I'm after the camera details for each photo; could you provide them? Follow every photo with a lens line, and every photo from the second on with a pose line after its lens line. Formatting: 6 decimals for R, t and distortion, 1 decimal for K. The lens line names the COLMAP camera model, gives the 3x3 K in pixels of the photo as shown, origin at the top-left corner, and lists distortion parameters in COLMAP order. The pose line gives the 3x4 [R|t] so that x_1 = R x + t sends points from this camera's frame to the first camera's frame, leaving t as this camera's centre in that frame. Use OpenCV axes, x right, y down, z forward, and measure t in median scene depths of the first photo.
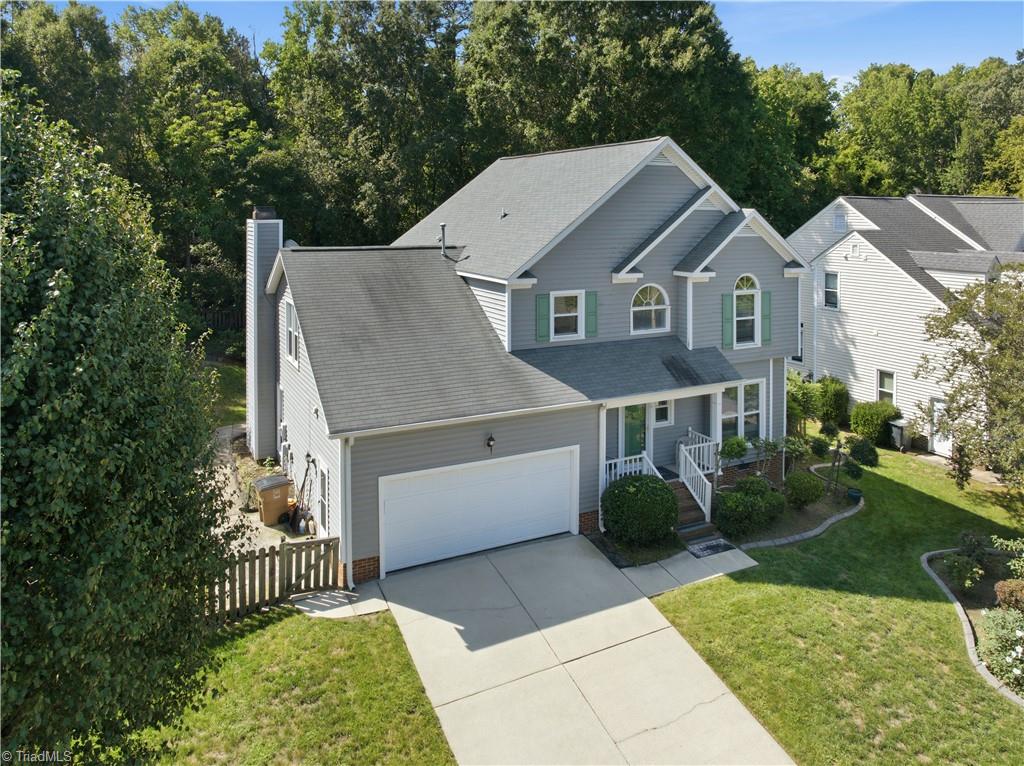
lens RADIAL K [[755.9, 0, 511.2], [0, 755.9, 362.5], [0, 0, 1]] dist [-0.027455, -0.000978]
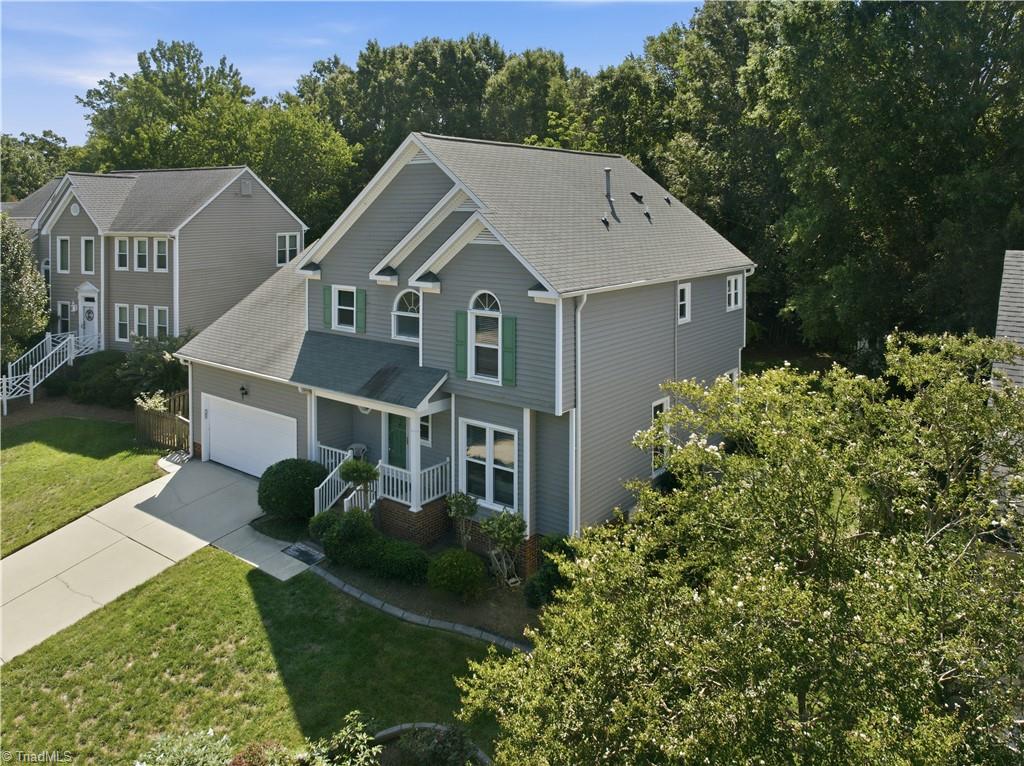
lens RADIAL K [[755.9, 0, 511.2], [0, 755.9, 362.5], [0, 0, 1]] dist [-0.027455, -0.000978]
pose [[0.405359, 0.177584, -0.896743, 1.150085], [-0.179698, 0.977290, 0.112305, -0.149967], [0.896322, 0.115619, 0.428065, 0.747664]]
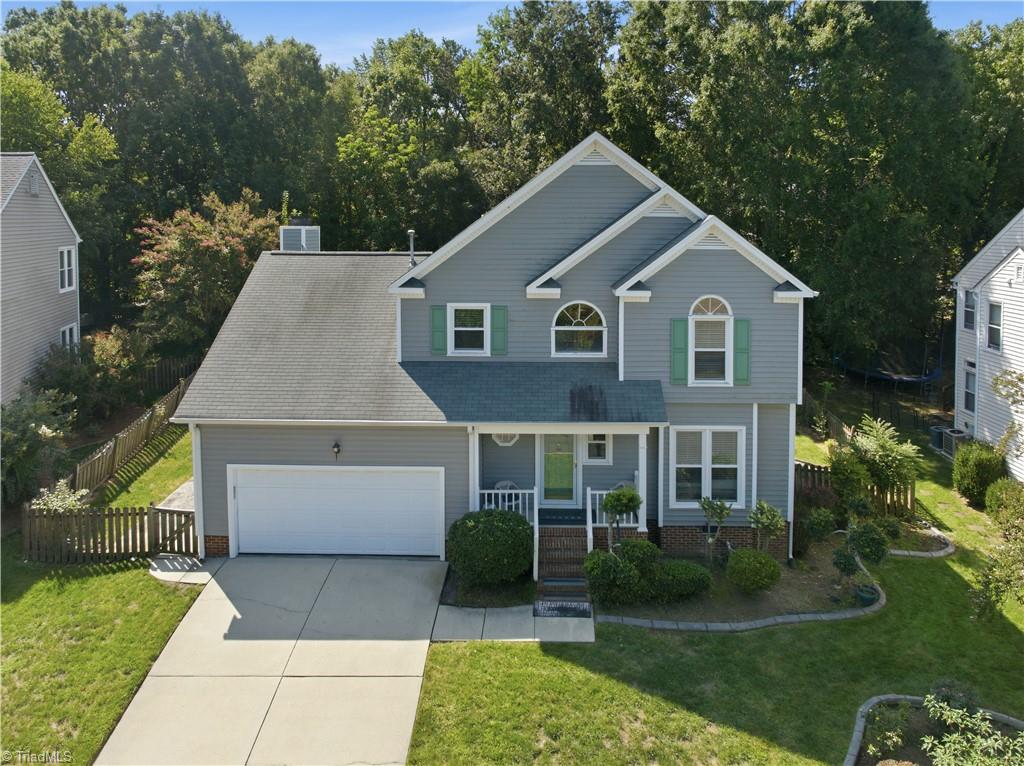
lens RADIAL K [[738.0, 0, 512.0], [0, 738.0, 383.0], [0, 0, 1]] dist [-0.033187, 0.001155]
pose [[0.875946, 0.105031, -0.470837, 0.551854], [-0.095717, 0.994446, 0.043762, -0.041016], [0.472818, 0.006734, 0.881134, 0.215639]]
